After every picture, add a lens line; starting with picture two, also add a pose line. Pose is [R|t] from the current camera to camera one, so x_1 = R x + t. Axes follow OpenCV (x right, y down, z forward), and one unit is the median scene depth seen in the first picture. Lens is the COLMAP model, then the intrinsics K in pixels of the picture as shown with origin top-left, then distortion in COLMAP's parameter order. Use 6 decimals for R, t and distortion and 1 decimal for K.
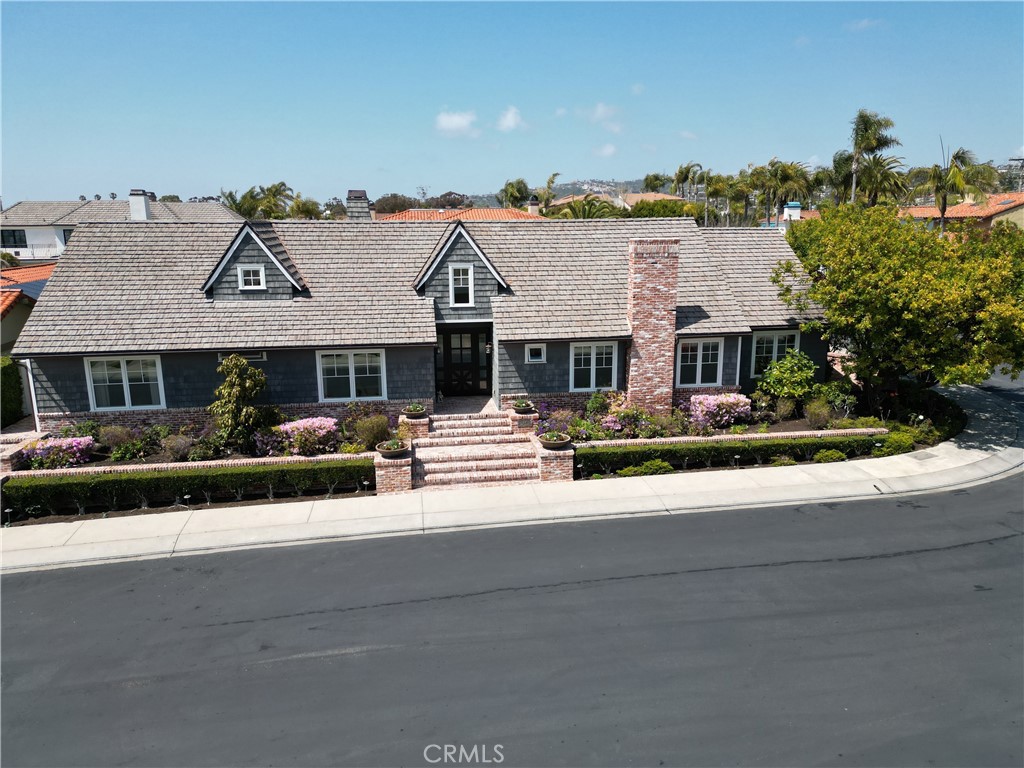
lens RADIAL K [[714.5, 0, 513.2], [0, 714.5, 402.9], [0, 0, 1]] dist [0.085645, -0.078920]
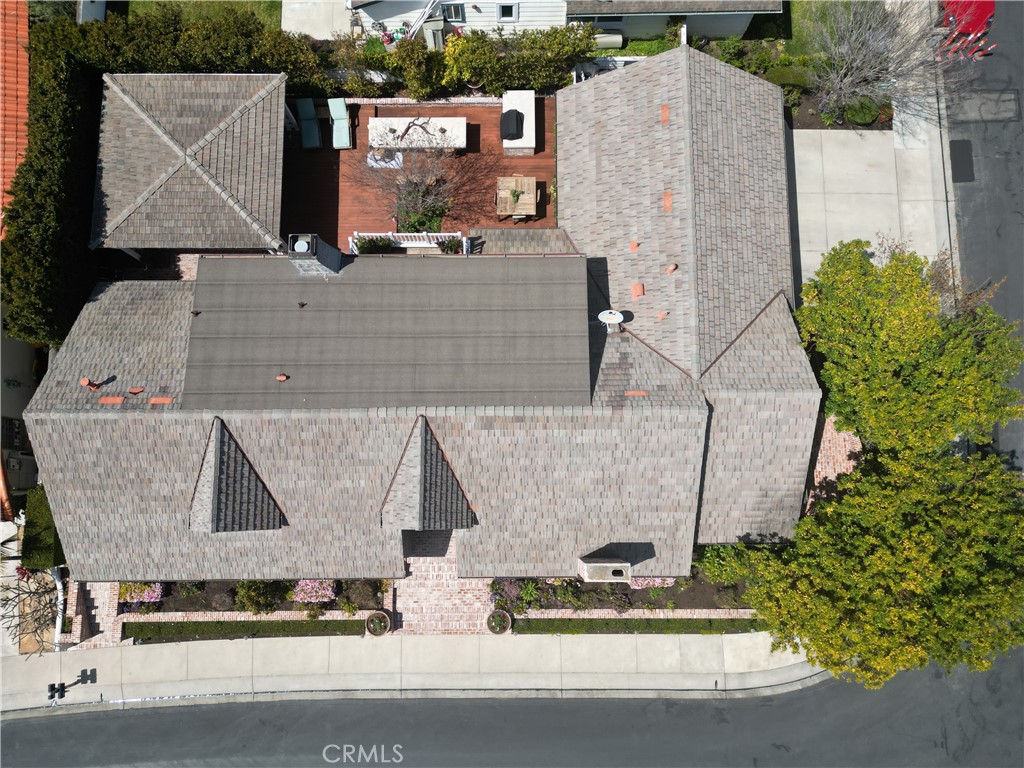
lens RADIAL K [[714.5, 0, 513.2], [0, 714.5, 402.9], [0, 0, 1]] dist [0.085645, -0.078920]
pose [[0.990230, 0.138079, -0.019472, 0.050761], [-0.034532, 0.378107, 0.925118, -1.260819], [0.135102, -0.915407, 0.379181, 0.821281]]
